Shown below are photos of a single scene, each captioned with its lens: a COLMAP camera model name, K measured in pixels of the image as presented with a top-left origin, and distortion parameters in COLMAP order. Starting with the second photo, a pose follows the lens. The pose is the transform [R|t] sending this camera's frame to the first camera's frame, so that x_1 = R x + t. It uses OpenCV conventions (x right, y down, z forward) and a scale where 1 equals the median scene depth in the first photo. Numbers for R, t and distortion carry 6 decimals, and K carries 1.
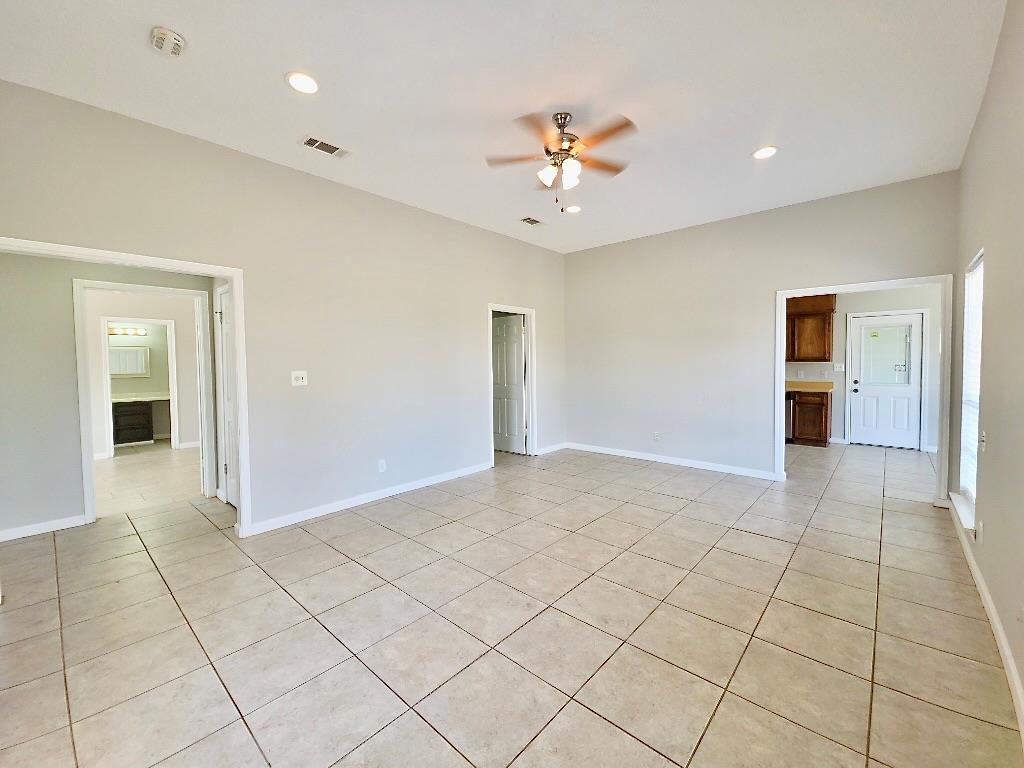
lens RADIAL K [[421.9, 0, 514.2], [0, 421.9, 375.8], [0, 0, 1]] dist [0.001125, -0.000491]
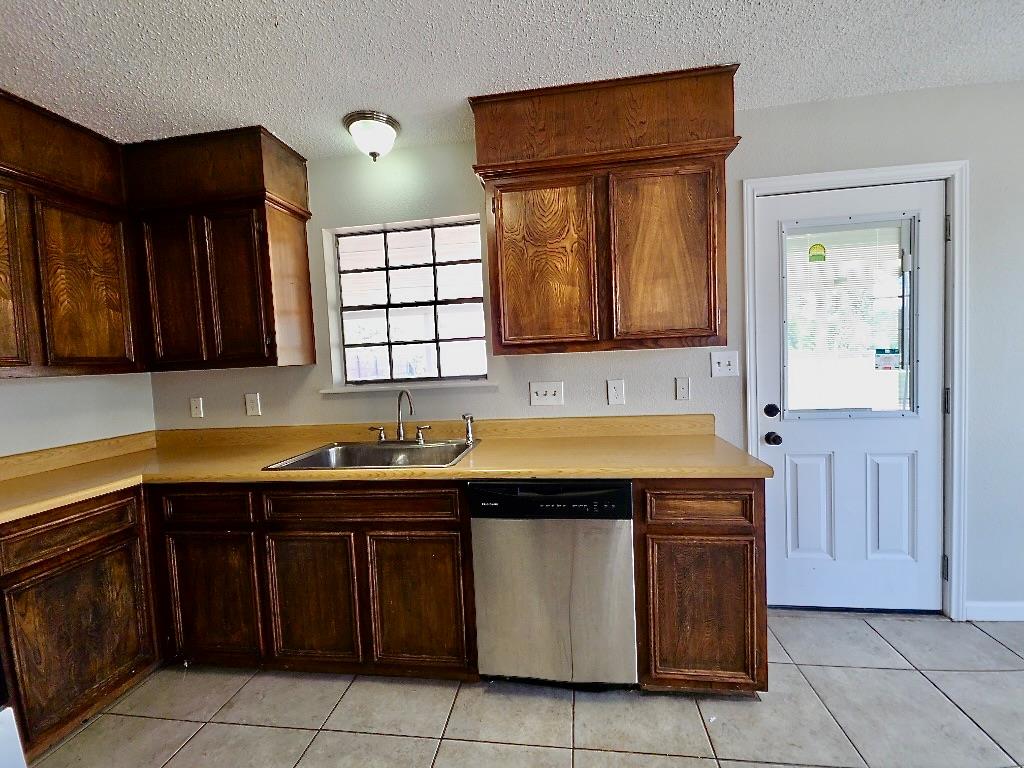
lens RADIAL K [[421.9, 0, 514.2], [0, 421.9, 375.8], [0, 0, 1]] dist [0.001125, -0.000491]
pose [[0.826336, -0.058145, 0.560167, 0.097489], [0.056642, 0.998193, 0.020056, -0.005405], [-0.560321, 0.015156, 0.828137, 0.170693]]
